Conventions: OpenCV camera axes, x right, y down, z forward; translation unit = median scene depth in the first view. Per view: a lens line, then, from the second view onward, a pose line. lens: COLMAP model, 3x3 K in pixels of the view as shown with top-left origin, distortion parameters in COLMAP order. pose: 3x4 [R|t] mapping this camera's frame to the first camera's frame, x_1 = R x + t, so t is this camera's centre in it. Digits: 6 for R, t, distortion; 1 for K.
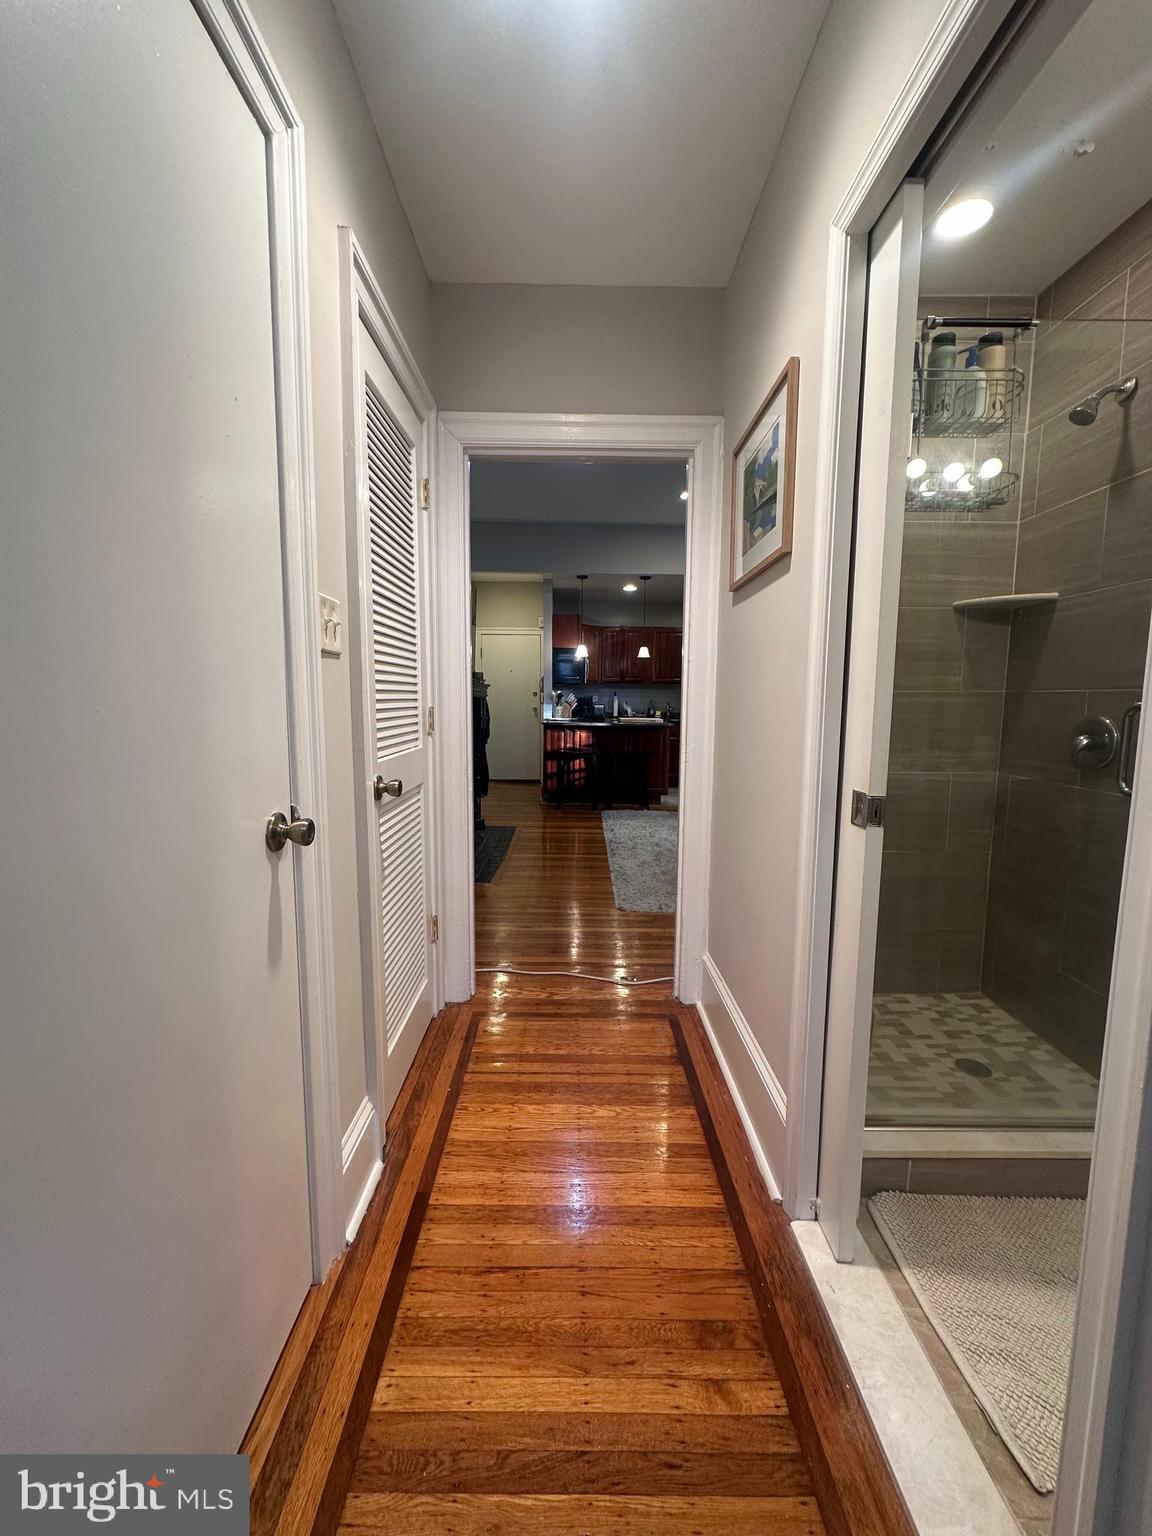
lens RADIAL K [[607.9, 0, 576.0], [0, 607.9, 768.0], [0, 0, 1]] dist [-0.003823, 0.000791]
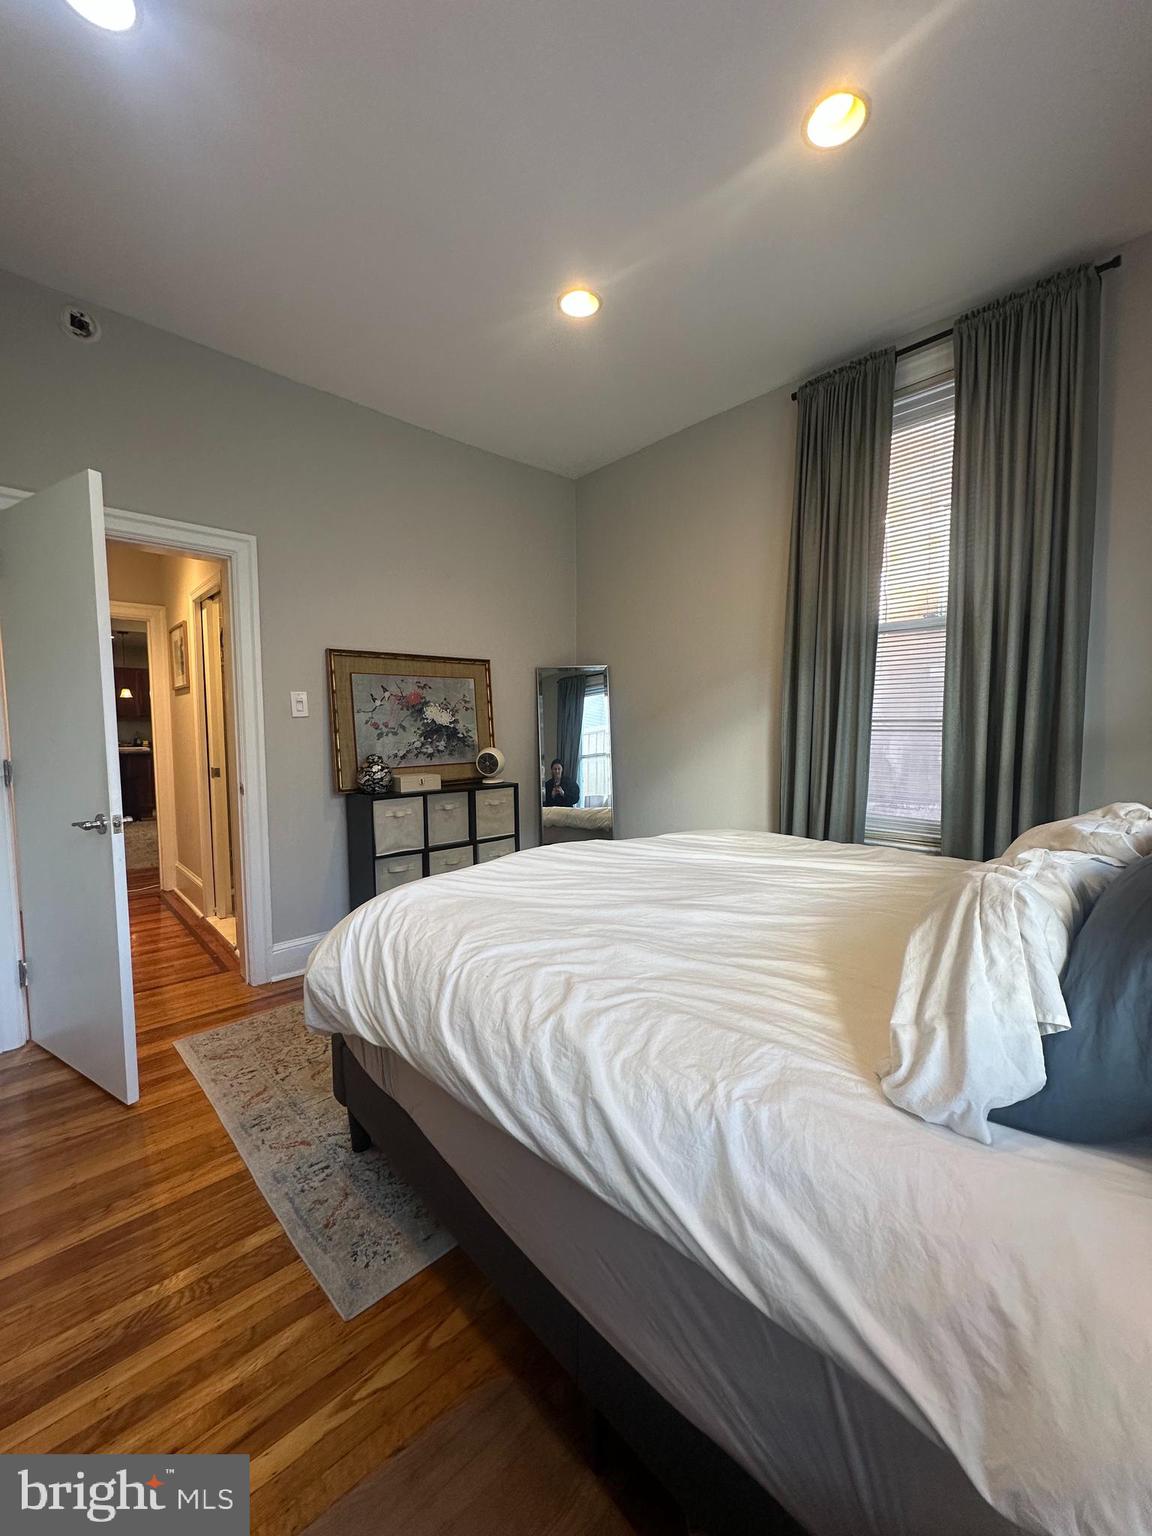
lens RADIAL K [[607.9, 0, 576.0], [0, 607.9, 768.0], [0, 0, 1]] dist [-0.003823, 0.000791]
pose [[0.735716, -0.057094, 0.674879, -0.260087], [0.082741, 0.996554, -0.005892, 0.192169], [-0.672217, 0.060175, 0.737905, -2.376512]]
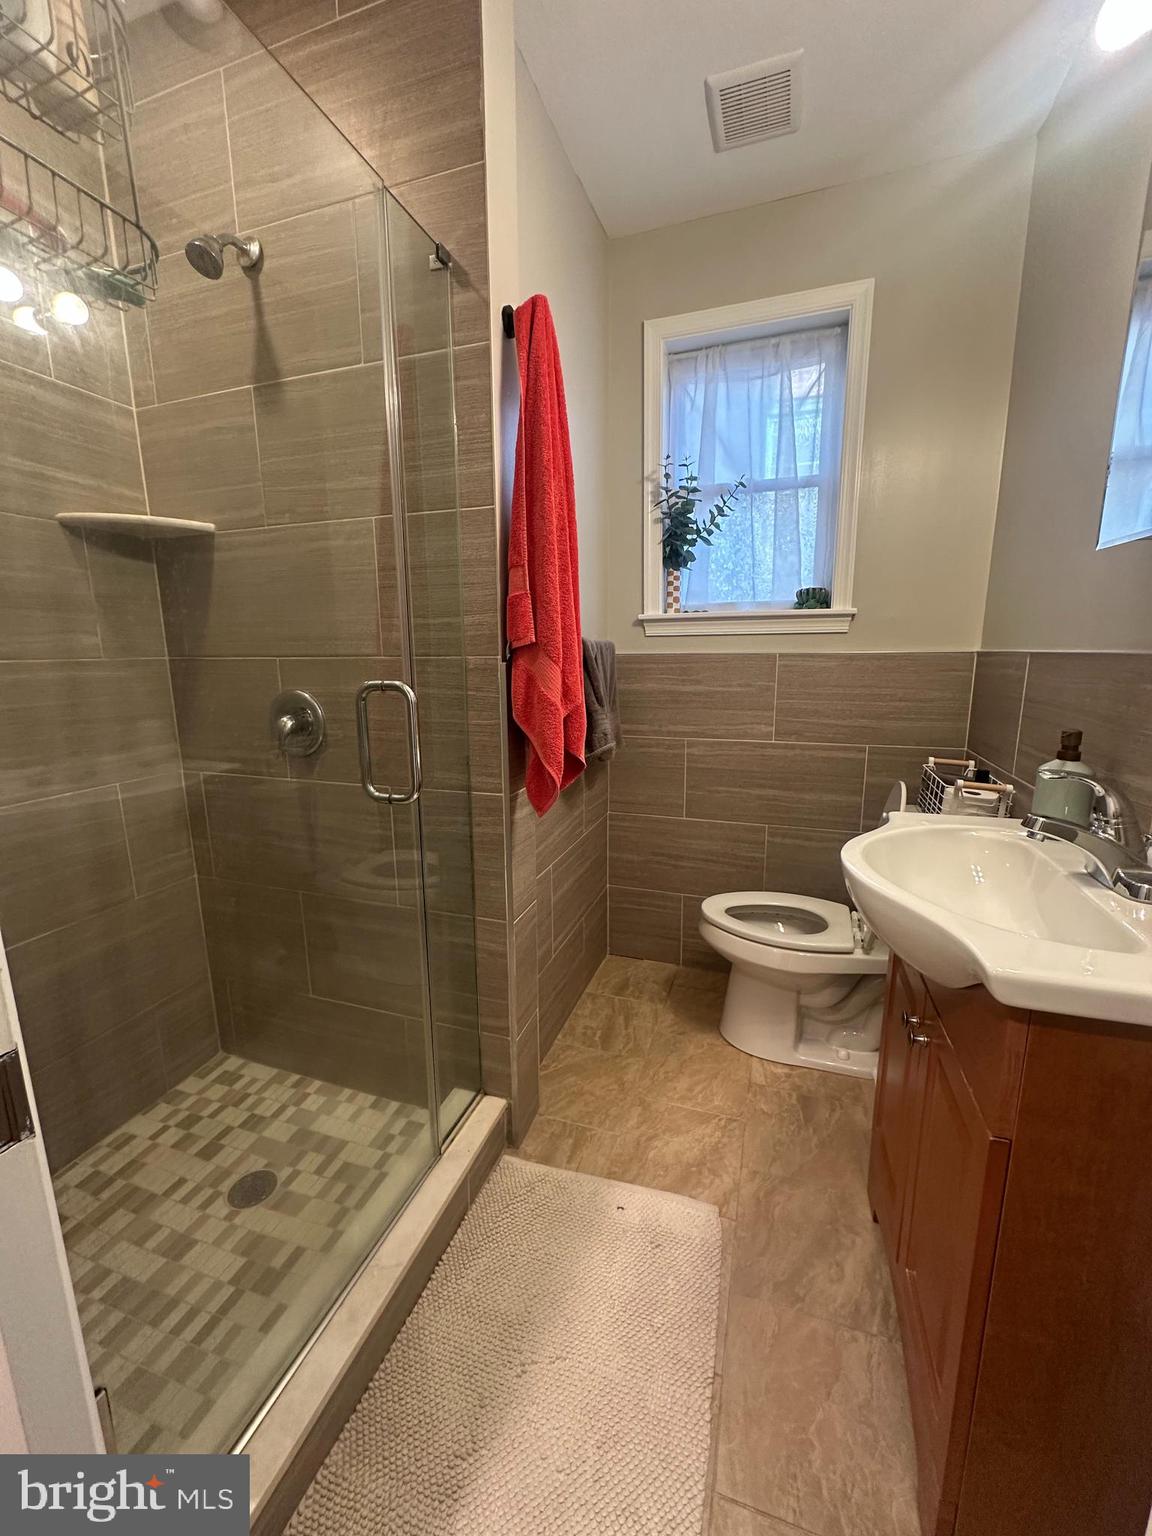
lens RADIAL K [[607.9, 0, 576.0], [0, 607.9, 768.0], [0, 0, 1]] dist [-0.003823, 0.000791]
pose [[0.322559, -0.187239, 0.927845, 0.185819], [0.116693, 0.980628, 0.157323, -0.059413], [-0.939329, 0.057528, 0.338160, 0.334620]]
